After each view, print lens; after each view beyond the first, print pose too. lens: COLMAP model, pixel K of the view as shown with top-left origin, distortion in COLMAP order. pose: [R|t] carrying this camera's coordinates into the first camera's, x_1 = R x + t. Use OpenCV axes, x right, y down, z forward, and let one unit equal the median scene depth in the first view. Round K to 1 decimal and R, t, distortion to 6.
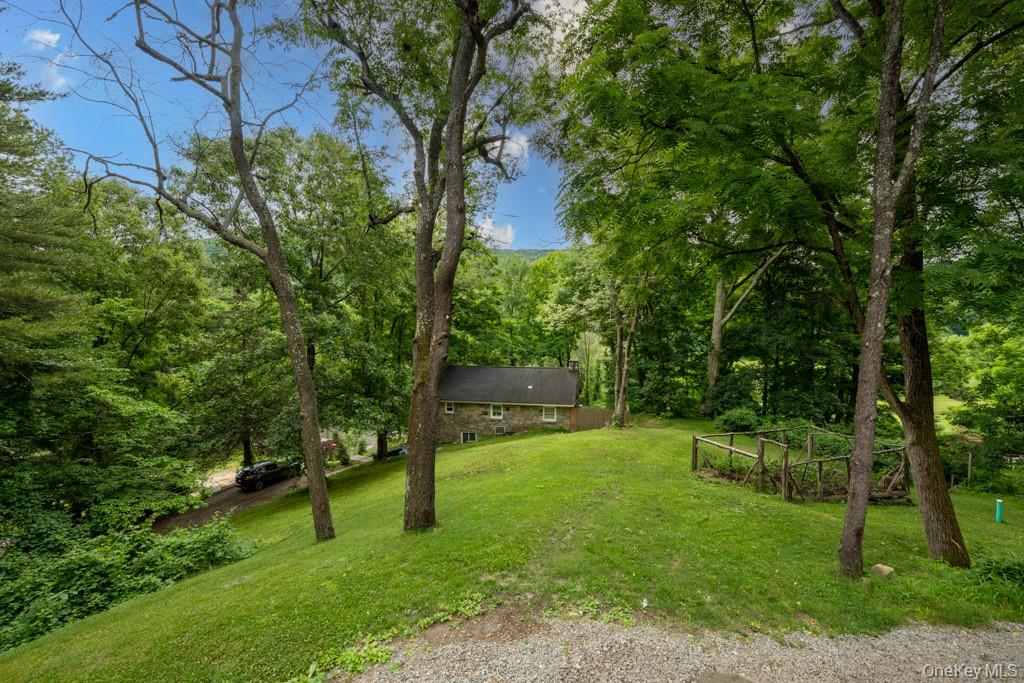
lens RADIAL K [[414.7, 0, 517.2], [0, 414.7, 338.3], [0, 0, 1]] dist [-0.008725, 0.002136]
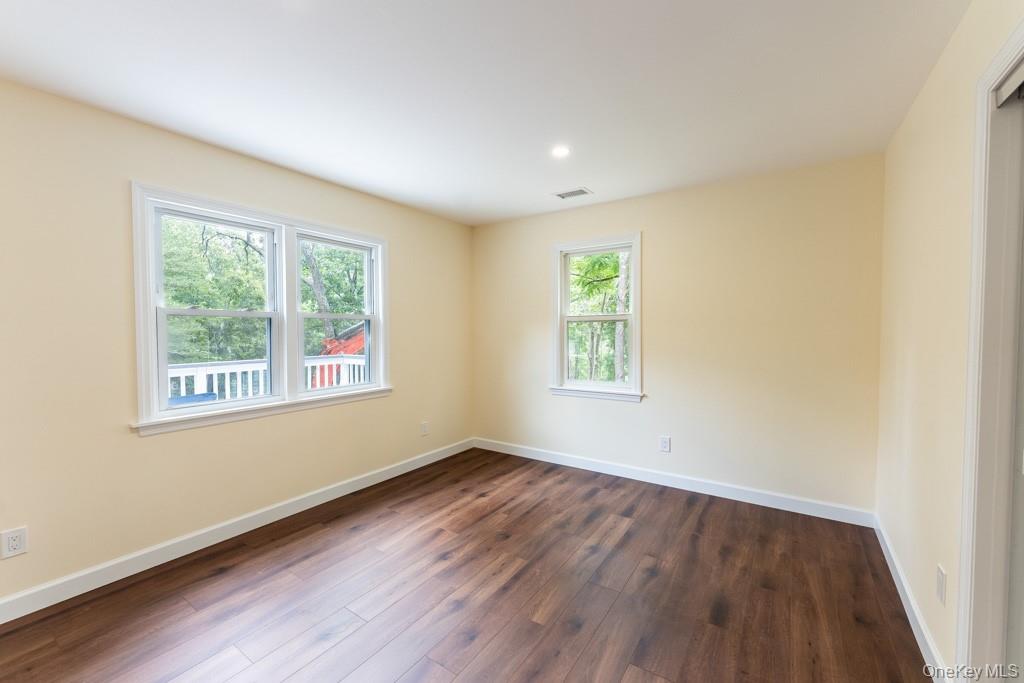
lens RADIAL K [[414.7, 0, 532.7], [0, 414.7, 340.7], [0, 0, 1]] dist [-0.008725, 0.002136]
pose [[0.997904, 0.002431, -0.064659, 0.288105], [-0.002642, 0.999991, -0.003173, 0.015494], [0.064650, 0.003338, 0.997902, -0.450877]]
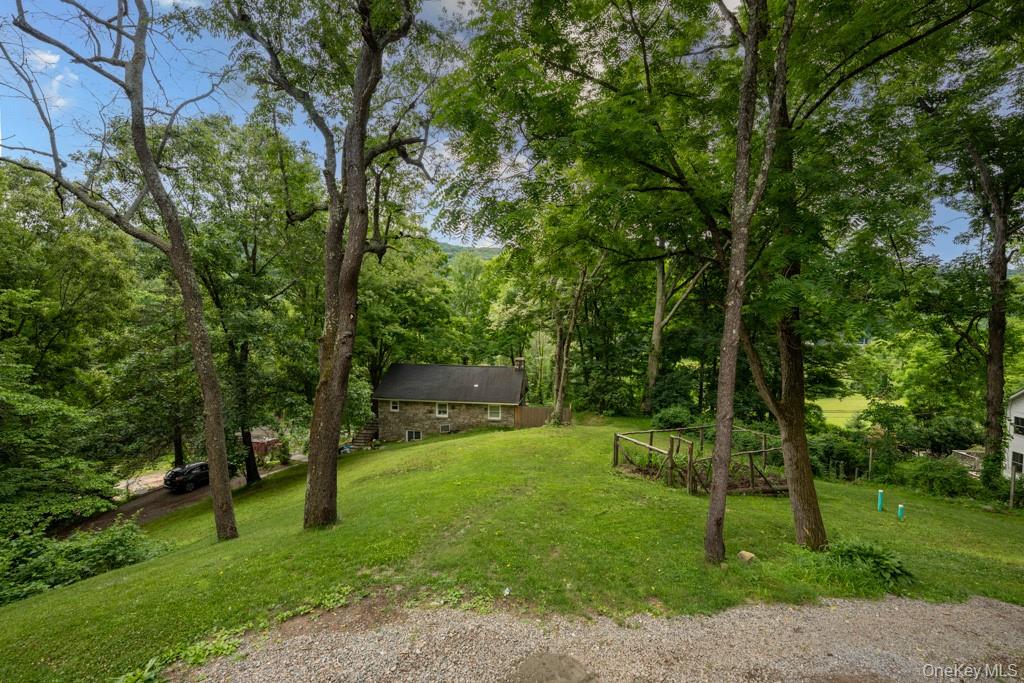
lens RADIAL K [[414.7, 0, 513.1], [0, 414.7, 338.4], [0, 0, 1]] dist [-0.008725, 0.002136]
pose [[0.997162, 0.012816, 0.074191, 0.107112], [-0.013179, 0.999903, 0.004413, -0.005517], [-0.074127, -0.005378, 0.997234, -0.024372]]
